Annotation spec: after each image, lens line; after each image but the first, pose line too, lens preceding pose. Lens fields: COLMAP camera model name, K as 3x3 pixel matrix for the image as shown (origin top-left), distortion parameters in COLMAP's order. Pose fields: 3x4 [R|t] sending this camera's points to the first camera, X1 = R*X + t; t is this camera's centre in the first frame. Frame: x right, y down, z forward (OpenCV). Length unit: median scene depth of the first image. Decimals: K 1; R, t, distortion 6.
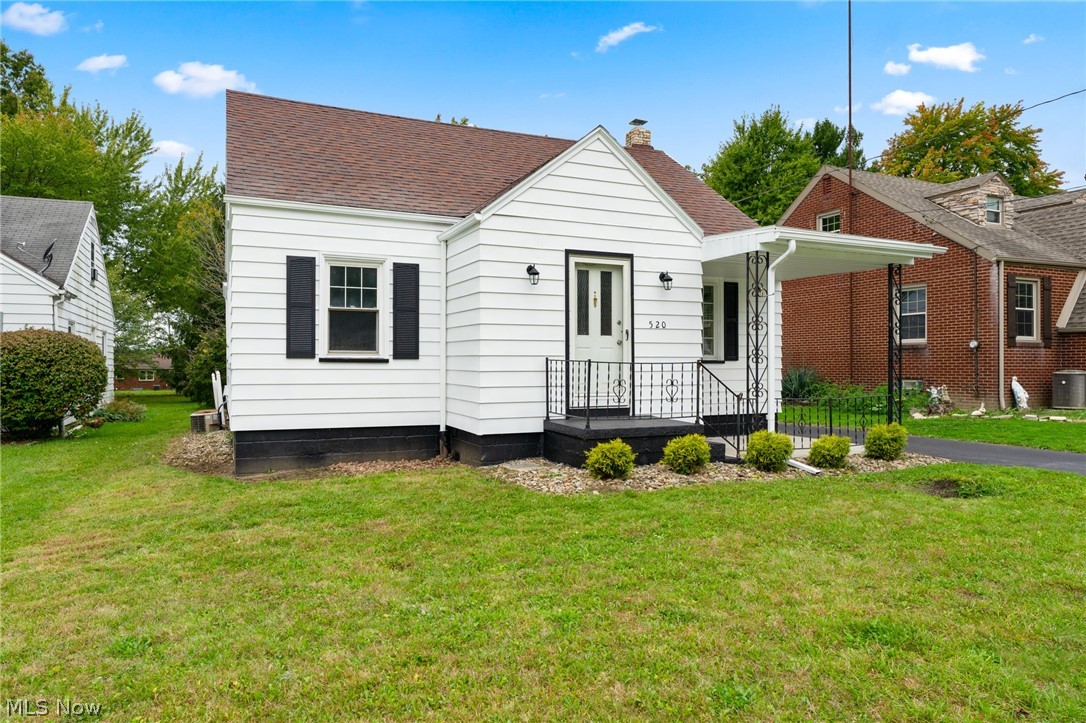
lens RADIAL K [[727.1, 0, 543.5], [0, 727.1, 360.3], [0, 0, 1]] dist [0.005373, 0.000641]
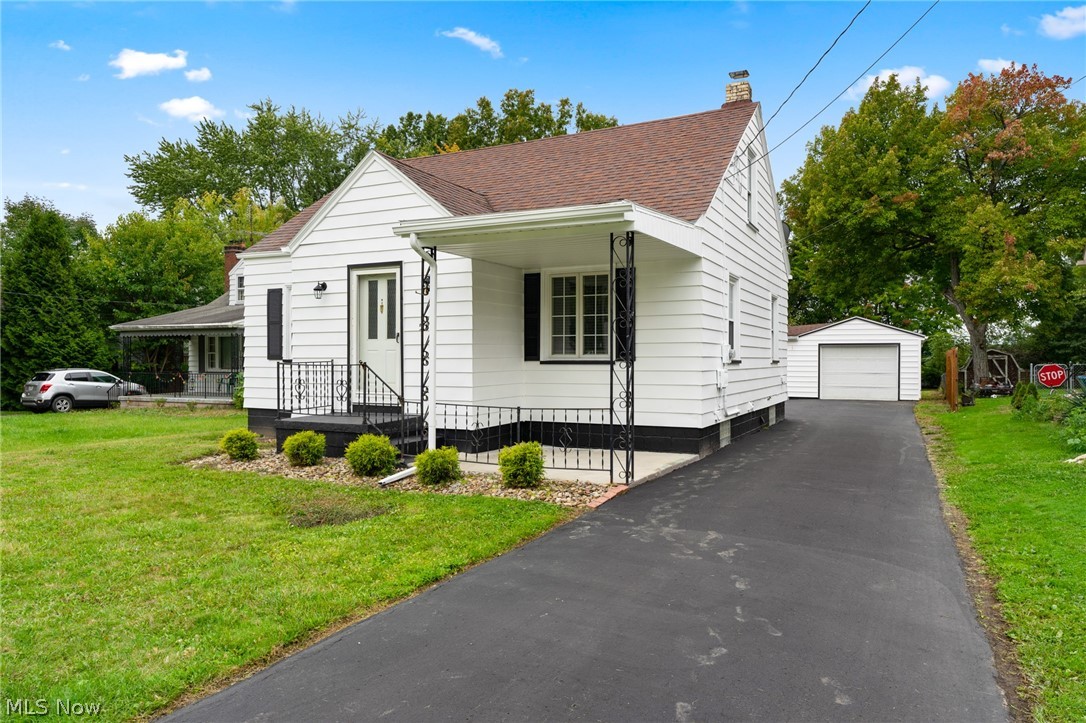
lens RADIAL K [[727.1, 0, 543.5], [0, 727.1, 367.0], [0, 0, 1]] dist [0.005373, 0.000641]
pose [[0.624478, 0.007282, -0.781008, 1.105249], [-0.003736, 0.999973, 0.006337, -0.000073], [0.781033, -0.001040, 0.624489, 0.516069]]
